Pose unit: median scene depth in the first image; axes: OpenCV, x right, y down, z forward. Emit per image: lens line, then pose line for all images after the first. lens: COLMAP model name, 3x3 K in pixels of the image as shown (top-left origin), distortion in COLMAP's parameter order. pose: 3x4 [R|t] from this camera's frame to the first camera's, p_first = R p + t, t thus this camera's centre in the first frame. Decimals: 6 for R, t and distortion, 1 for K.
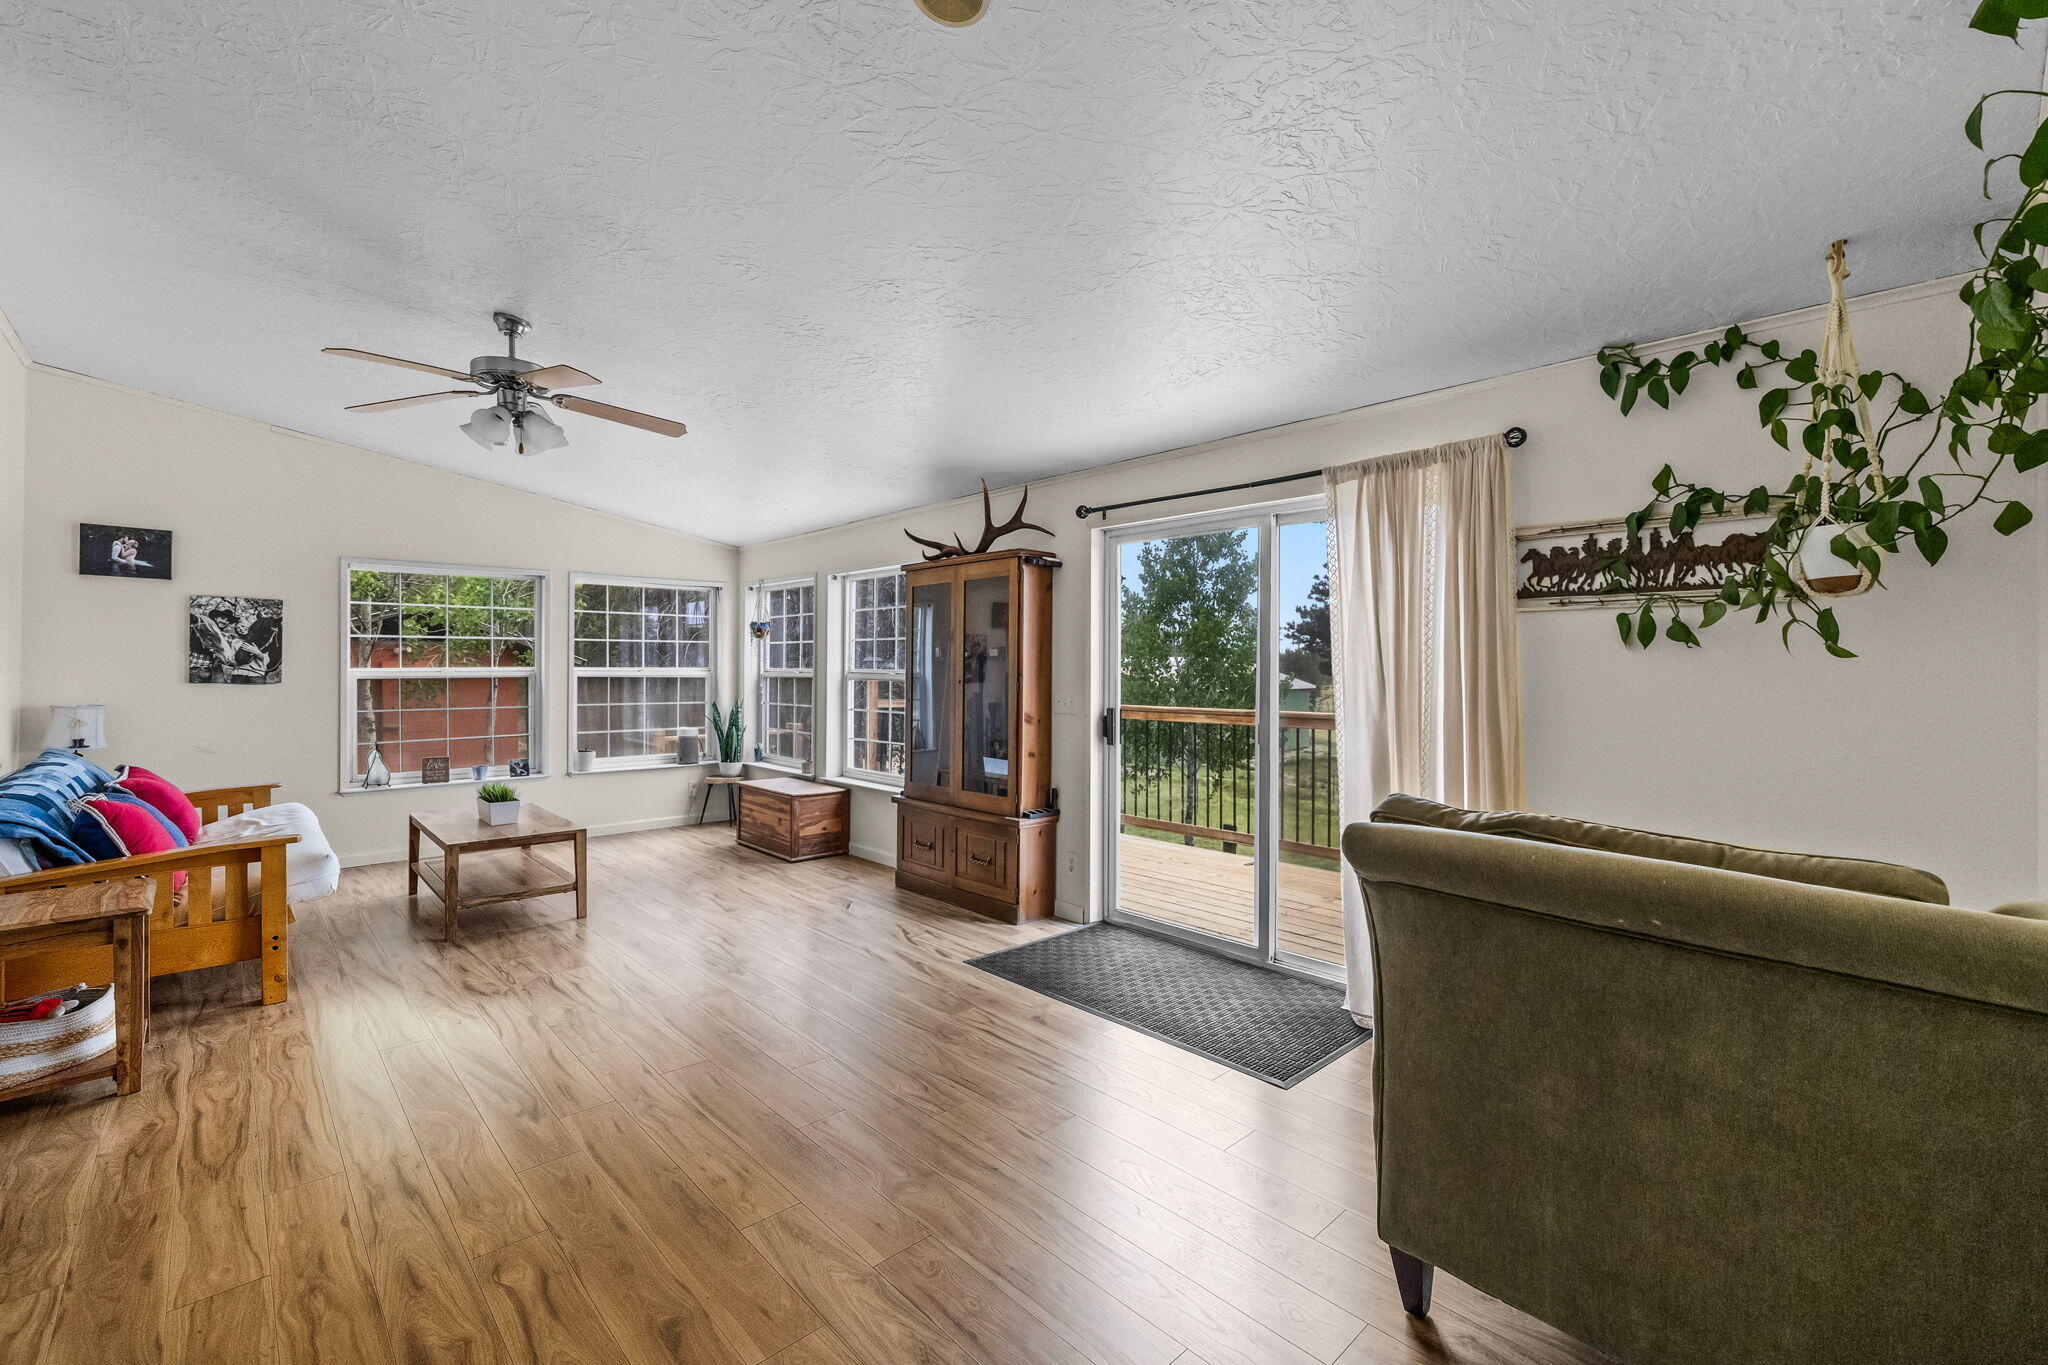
lens RADIAL K [[850.9, 0, 1027.5], [0, 850.9, 665.9], [0, 0, 1]] dist [-0.002015, 0.000311]
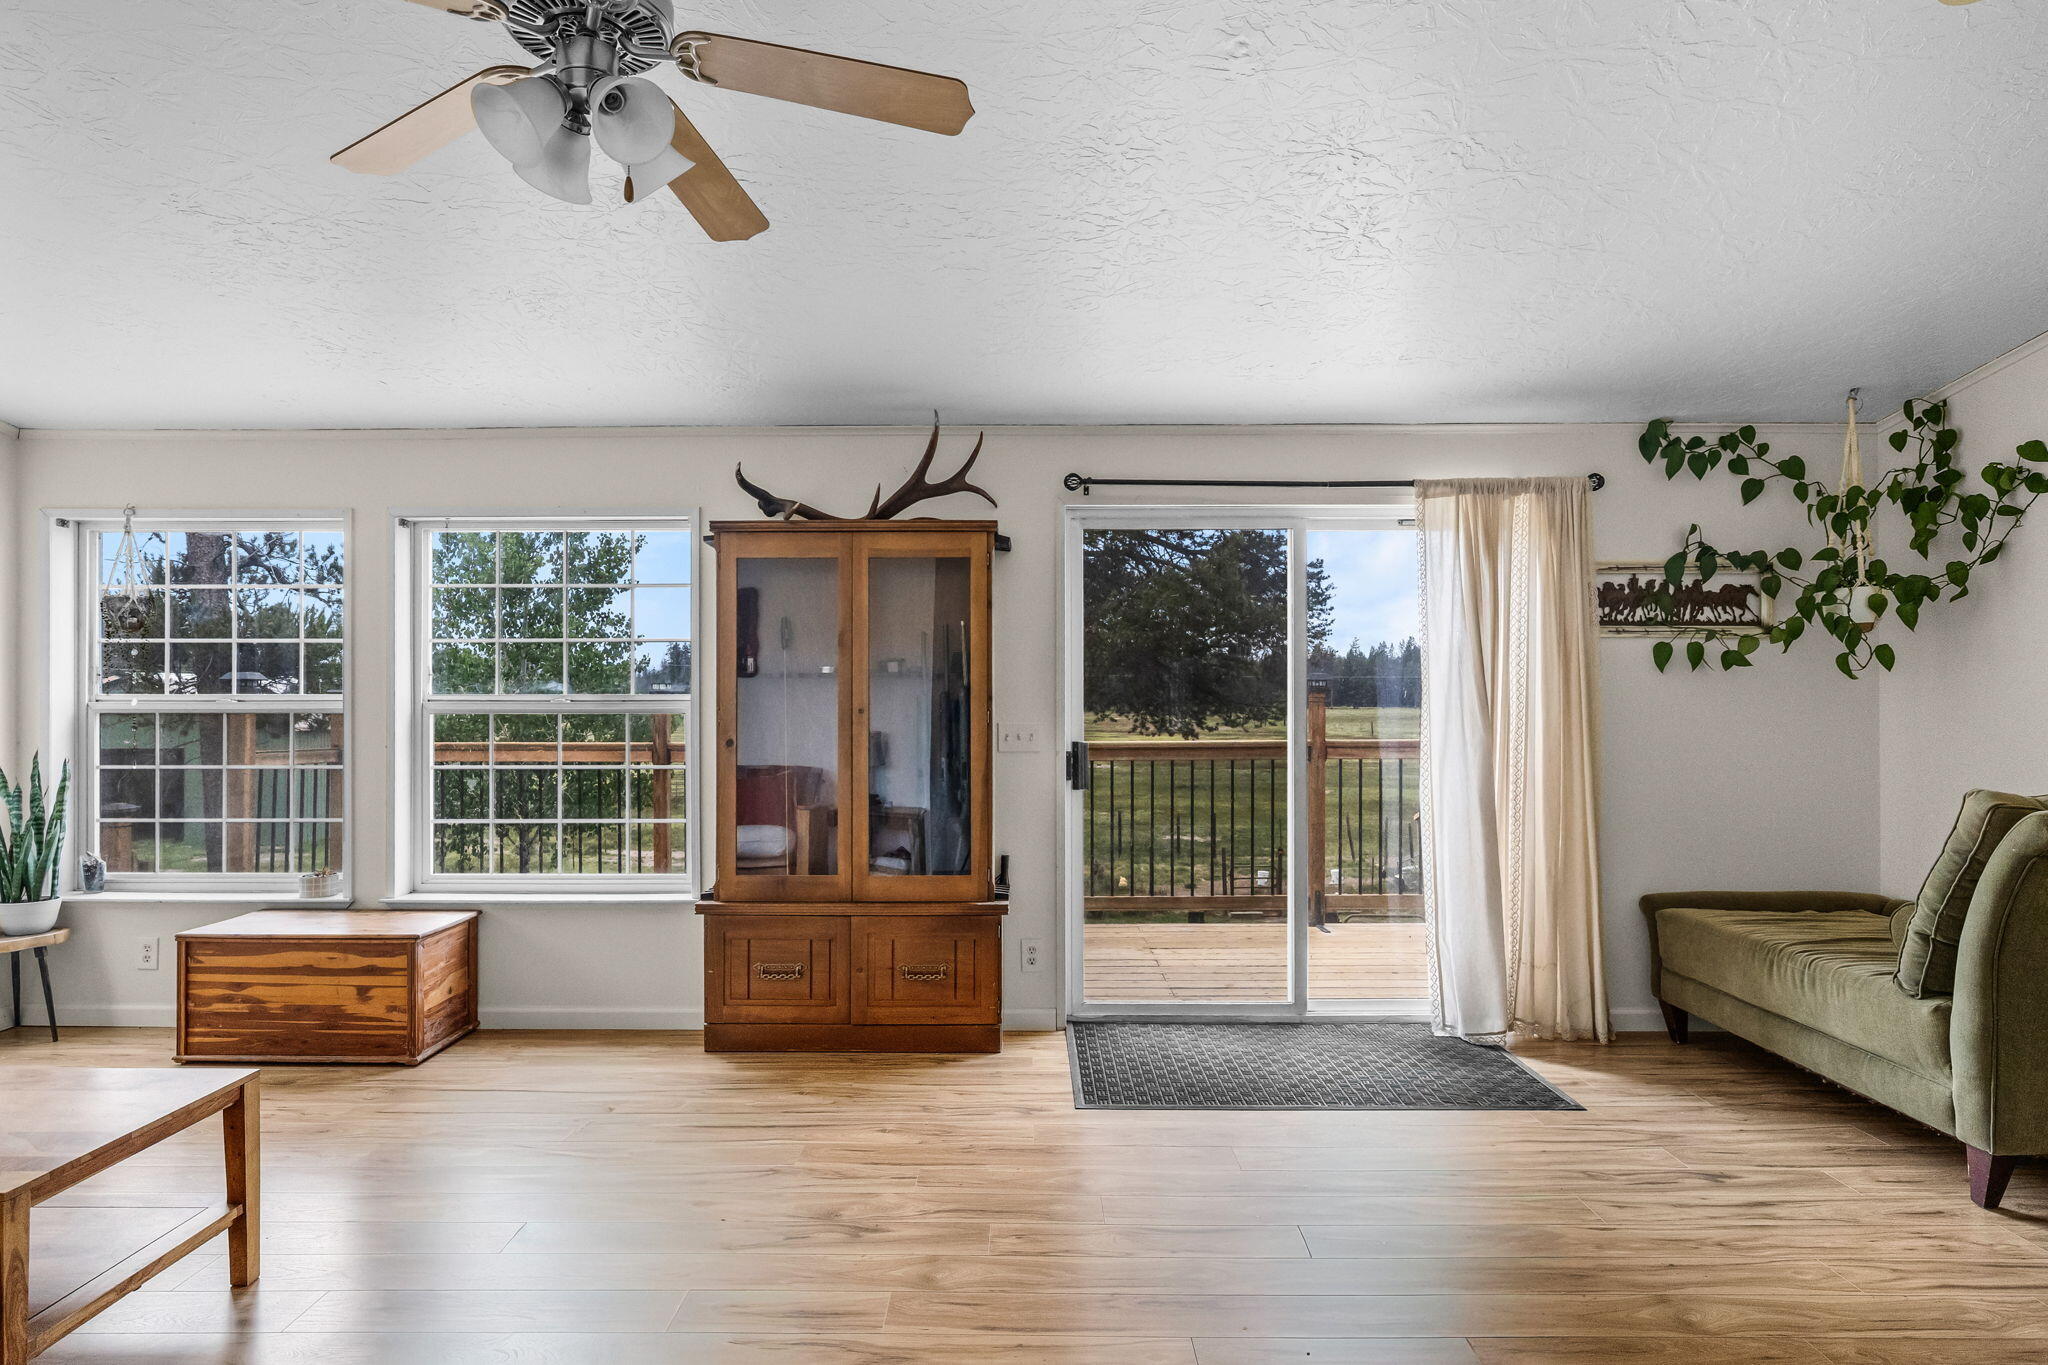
lens RADIAL K [[1095.5, 0, 1019.2], [0, 1095.5, 696.5], [0, 0, 1]] dist [-0.001713, -0.001790]
pose [[0.696497, -0.005804, 0.717536, -1.001593], [0.001952, 0.999979, 0.006193, 0.003944], [-0.717557, -0.002912, 0.696494, 0.543040]]
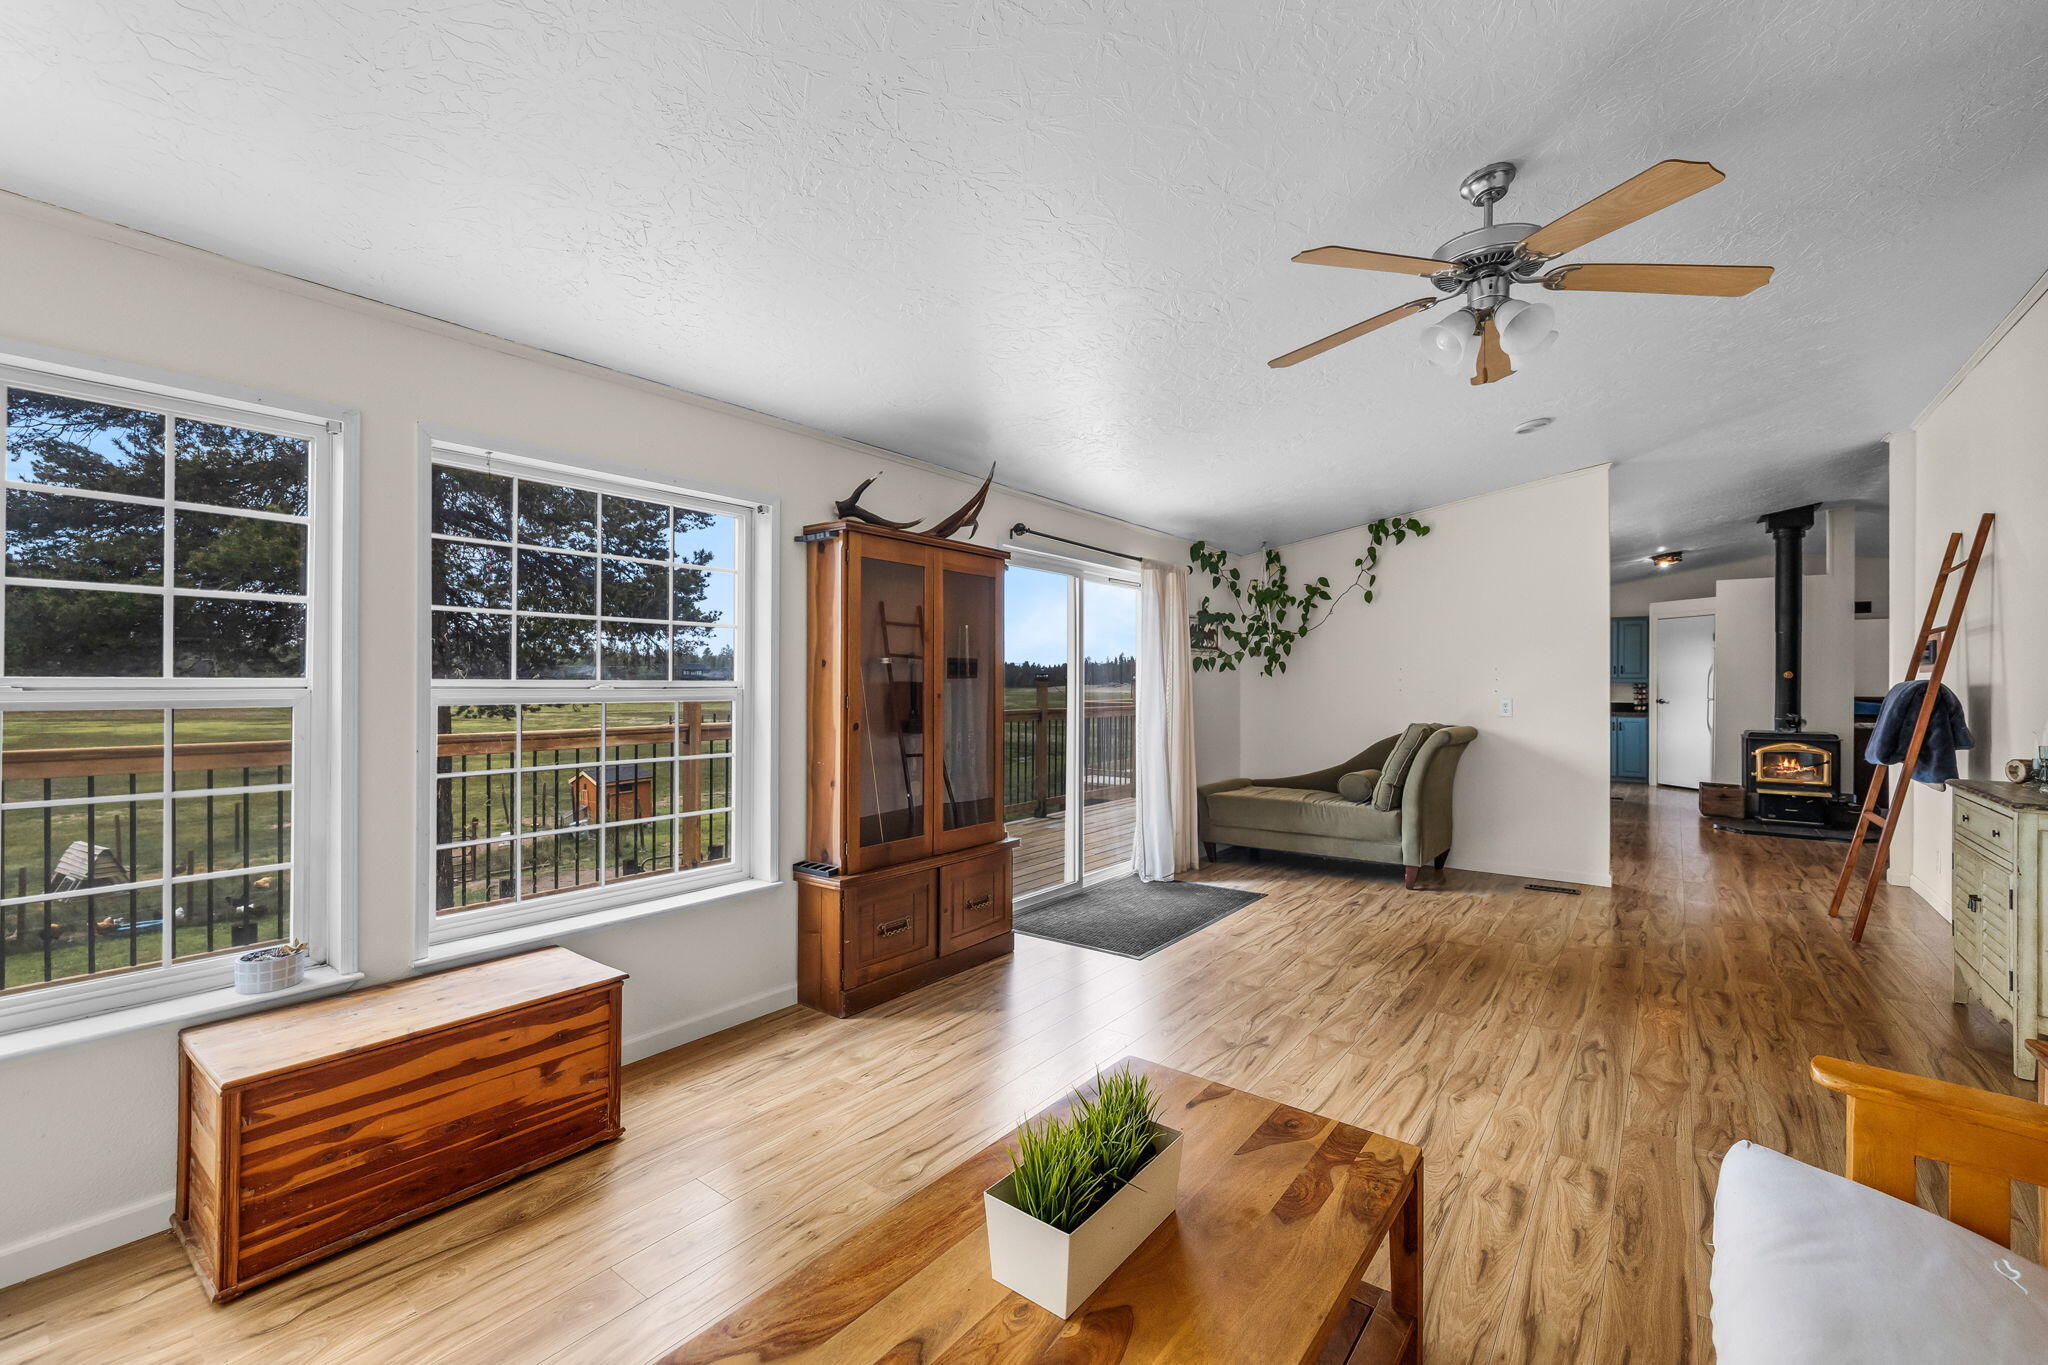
lens RADIAL K [[850.9, 0, 1008.5], [0, 850.9, 675.5], [0, 0, 1]] dist [-0.002015, 0.000311]
pose [[-0.139112, -0.000694, 0.990276, -1.456804], [-0.009385, 0.999956, -0.000617, -0.002582], [-0.990232, -0.009380, -0.139112, 1.744516]]
